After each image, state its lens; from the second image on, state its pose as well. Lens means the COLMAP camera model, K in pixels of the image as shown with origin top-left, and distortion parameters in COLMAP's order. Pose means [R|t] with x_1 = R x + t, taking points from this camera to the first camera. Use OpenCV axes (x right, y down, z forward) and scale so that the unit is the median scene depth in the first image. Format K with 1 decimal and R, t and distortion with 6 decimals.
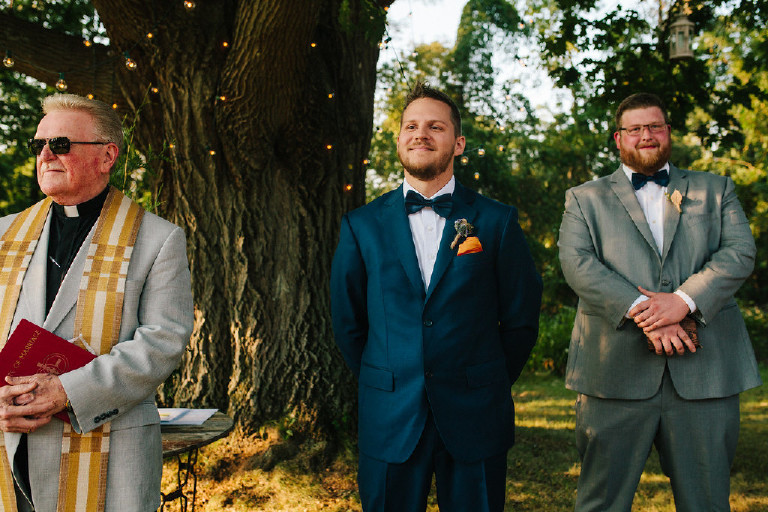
lens RADIAL K [[755.2, 0, 394.1], [0, 755.2, 244.8], [0, 0, 1]] dist [-0.018200, -0.001910]
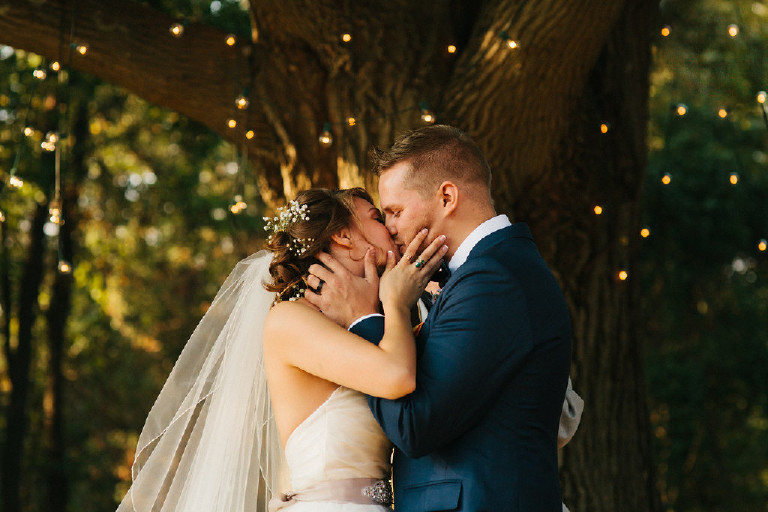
lens RADIAL K [[1875.5, 0, 384.0], [0, 1875.5, 256.0], [0, 0, 1]] dist [-0.013951, -0.243950]
pose [[0.997981, 0.024507, -0.058595, -0.175019], [-0.028481, 0.997280, -0.067987, 0.017854], [0.056770, 0.069519, 0.995964, -0.546986]]
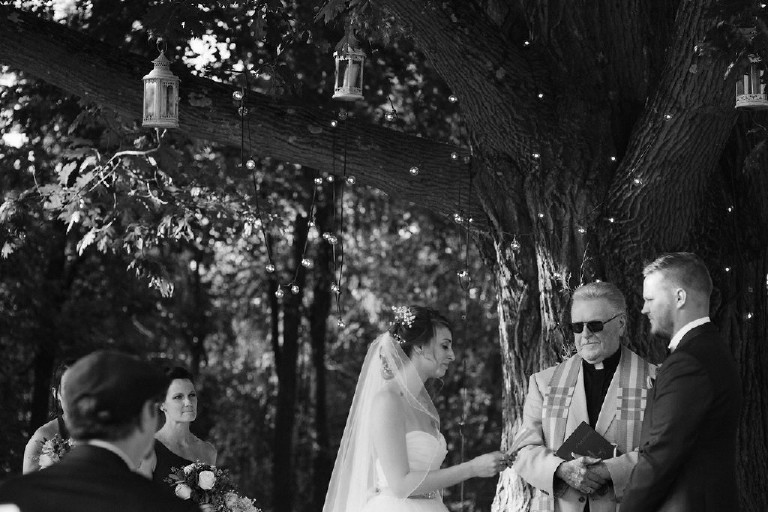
lens RADIAL K [[1852.5, 0, 384.0], [0, 1852.5, 256.0], [0, 0, 1]] dist [0.010638, -0.068042]
pose [[0.981663, -0.002311, -0.190612, -0.070389], [-0.008386, 0.998435, -0.055293, -0.028178], [0.190441, 0.055878, 0.980107, -1.117953]]
